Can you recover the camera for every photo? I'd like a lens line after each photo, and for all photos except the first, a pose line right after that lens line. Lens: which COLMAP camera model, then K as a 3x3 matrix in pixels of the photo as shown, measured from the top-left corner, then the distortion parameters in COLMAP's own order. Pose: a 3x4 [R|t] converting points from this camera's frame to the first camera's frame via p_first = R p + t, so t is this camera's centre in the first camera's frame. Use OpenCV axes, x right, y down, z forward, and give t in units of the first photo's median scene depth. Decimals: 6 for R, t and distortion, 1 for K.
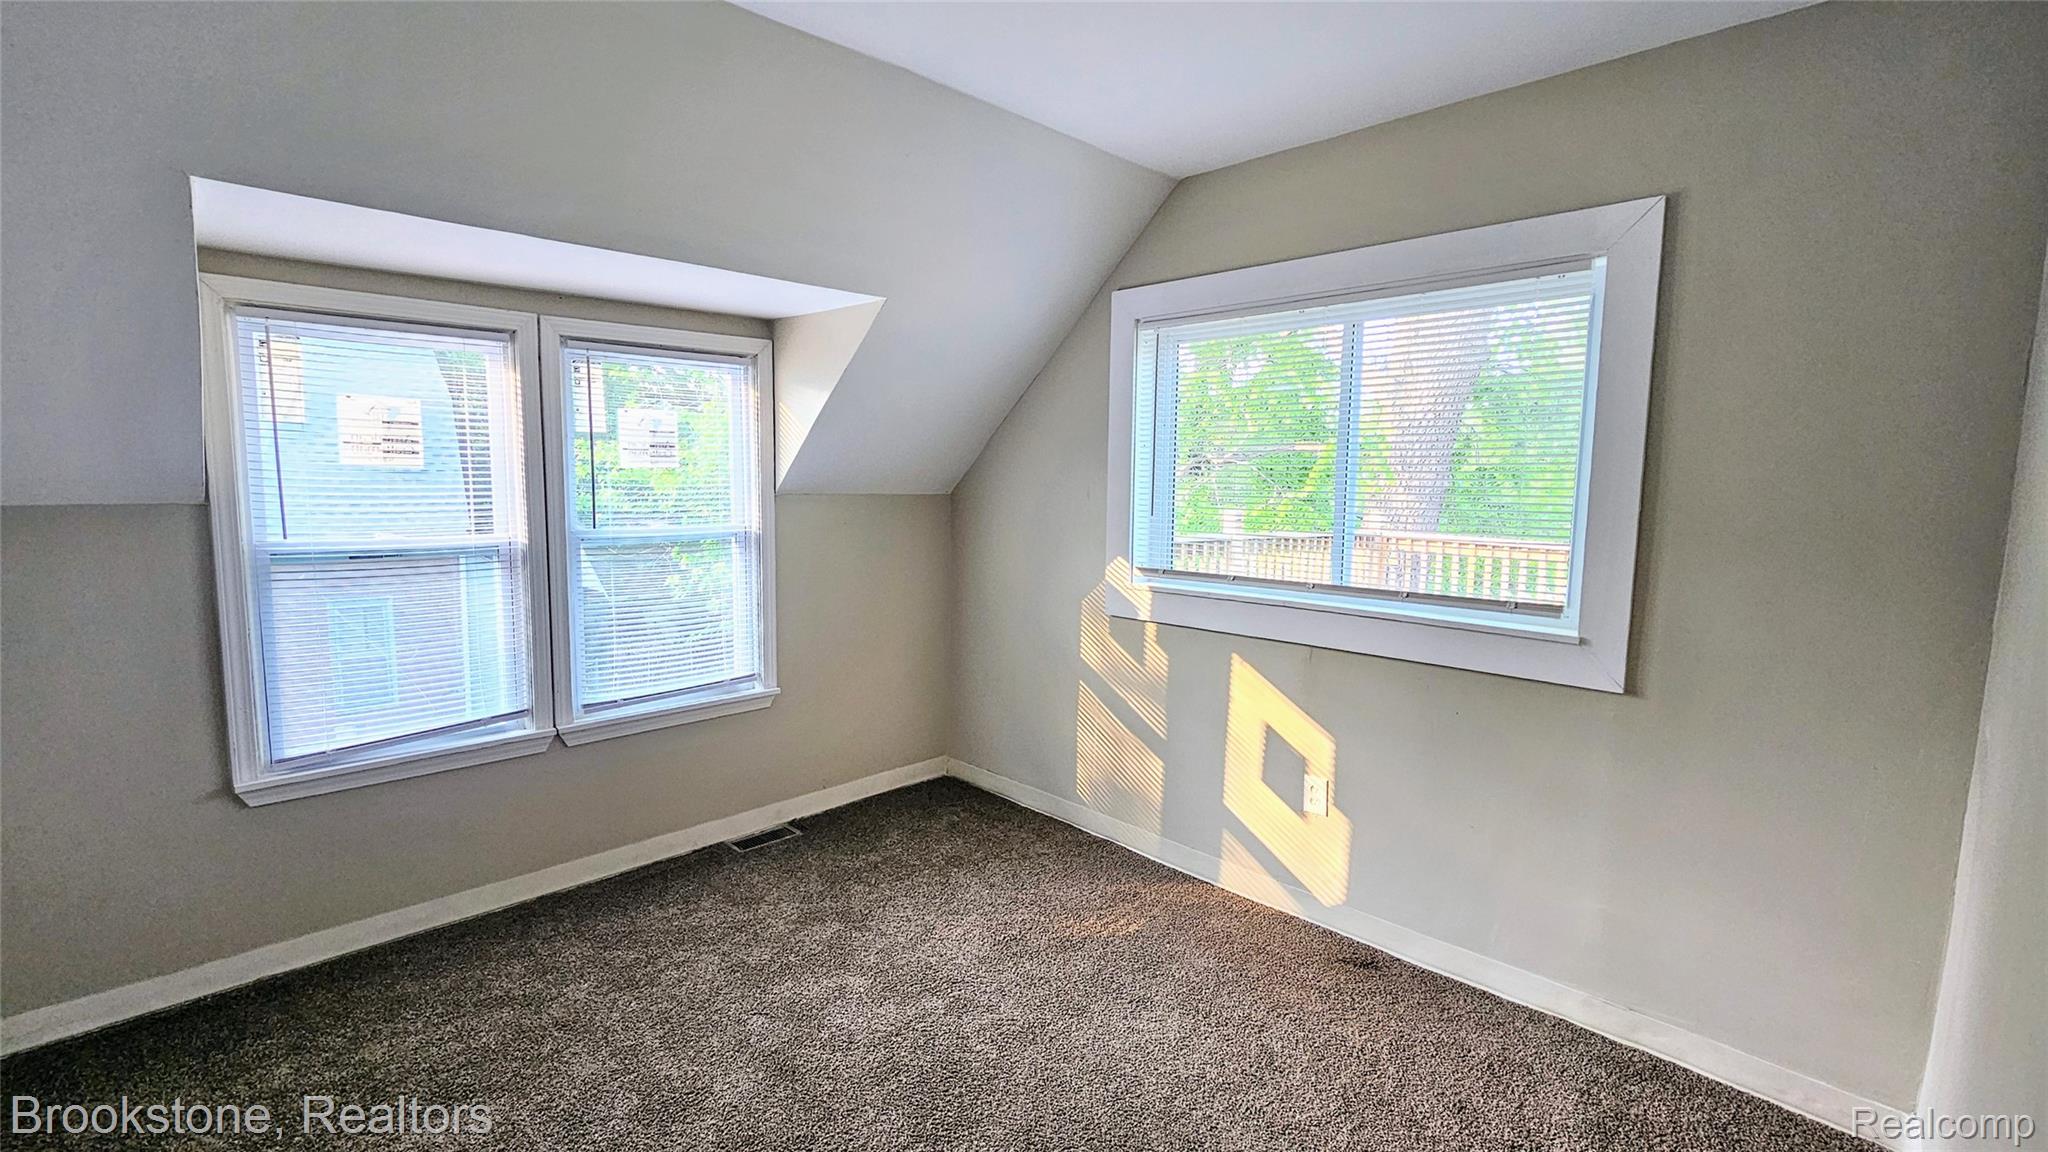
lens RADIAL K [[887.5, 0, 1023.8], [0, 887.5, 579.0], [0, 0, 1]] dist [-0.002654, -0.000402]
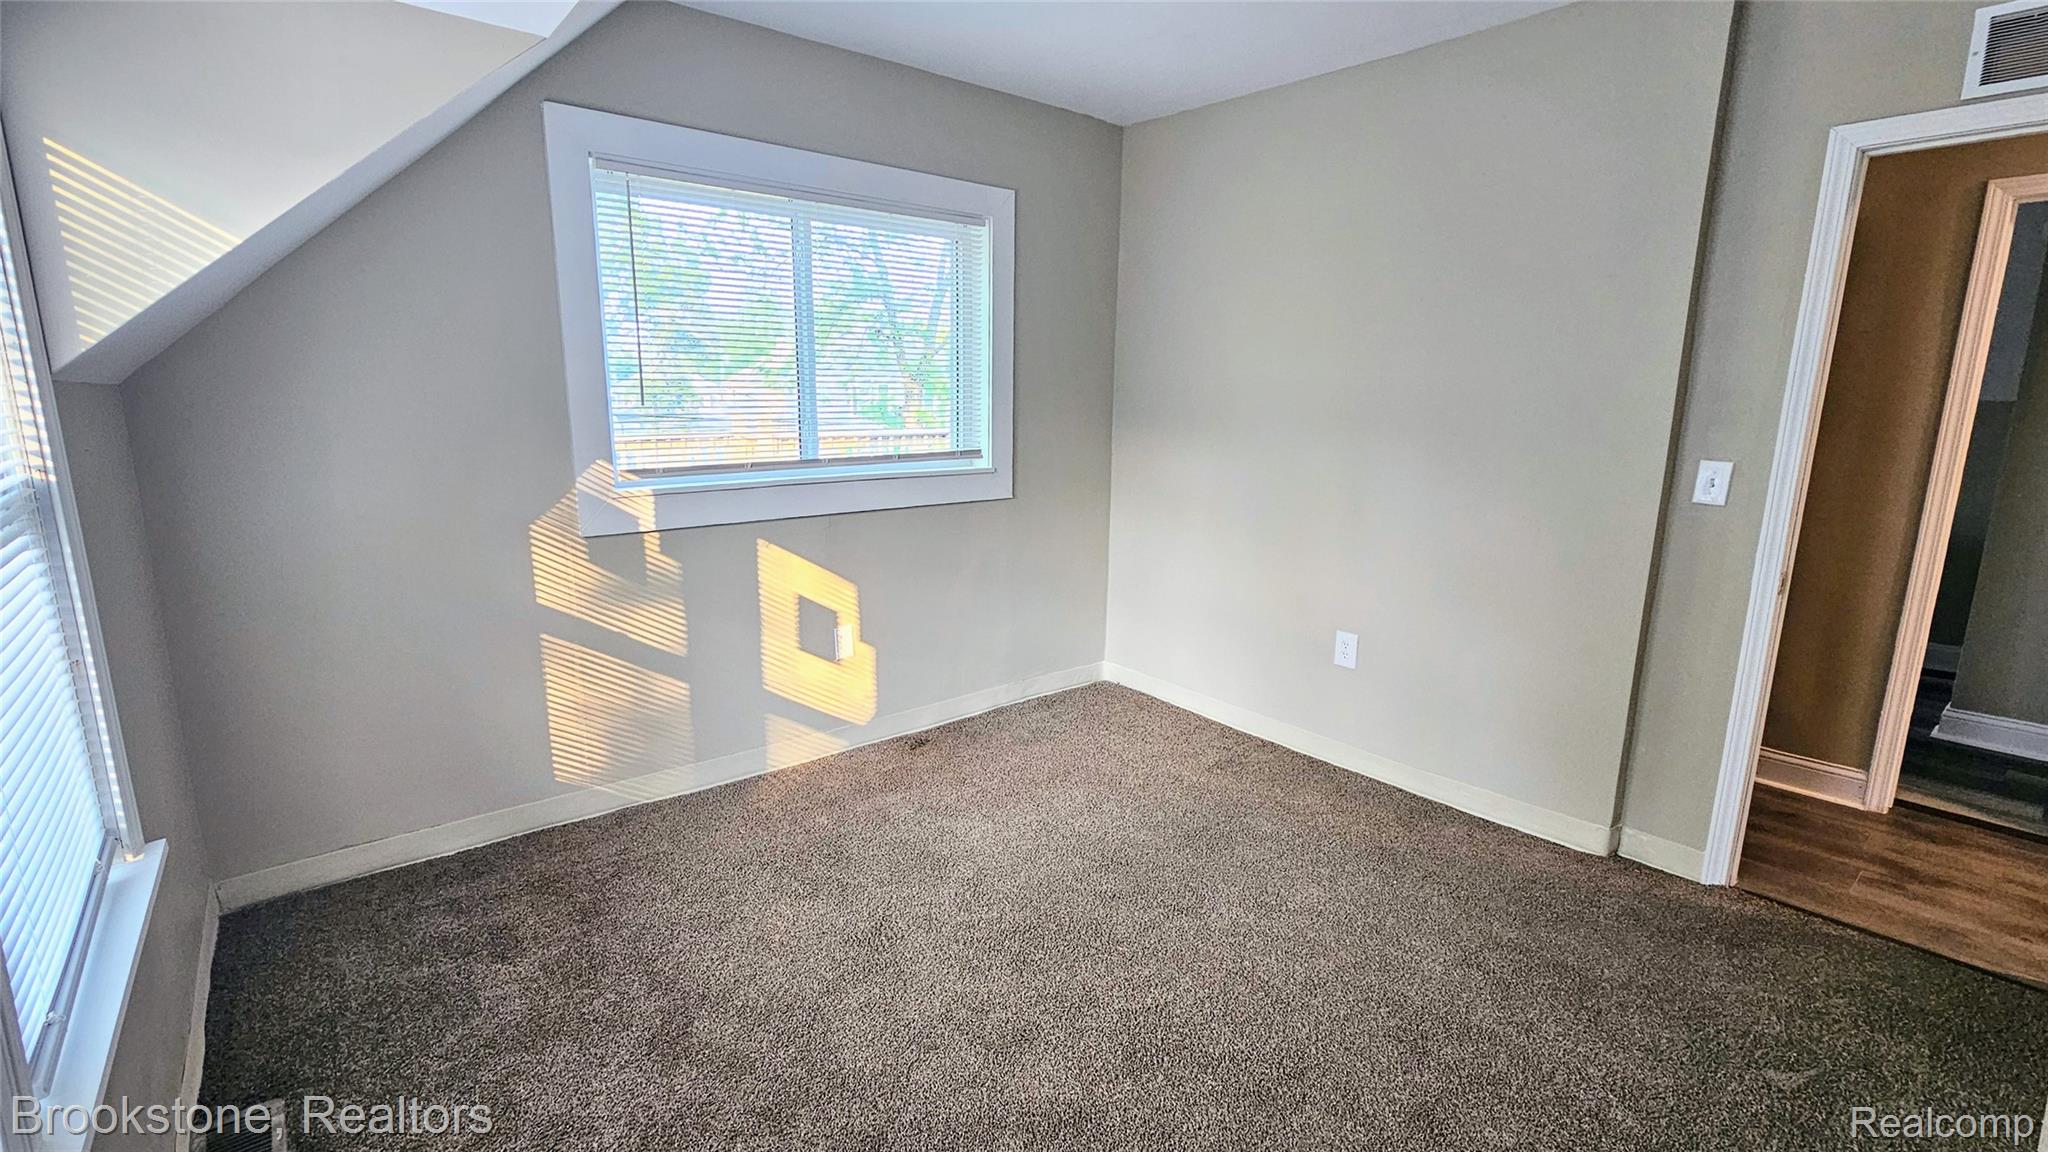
lens RADIAL K [[887.5, 0, 1030.4], [0, 887.5, 565.8], [0, 0, 1]] dist [-0.002654, -0.000402]
pose [[0.081190, -0.209711, 0.974387, -0.737135], [0.104253, 0.974038, 0.200950, -0.058062], [-0.991231, 0.085267, 0.100946, 0.615960]]
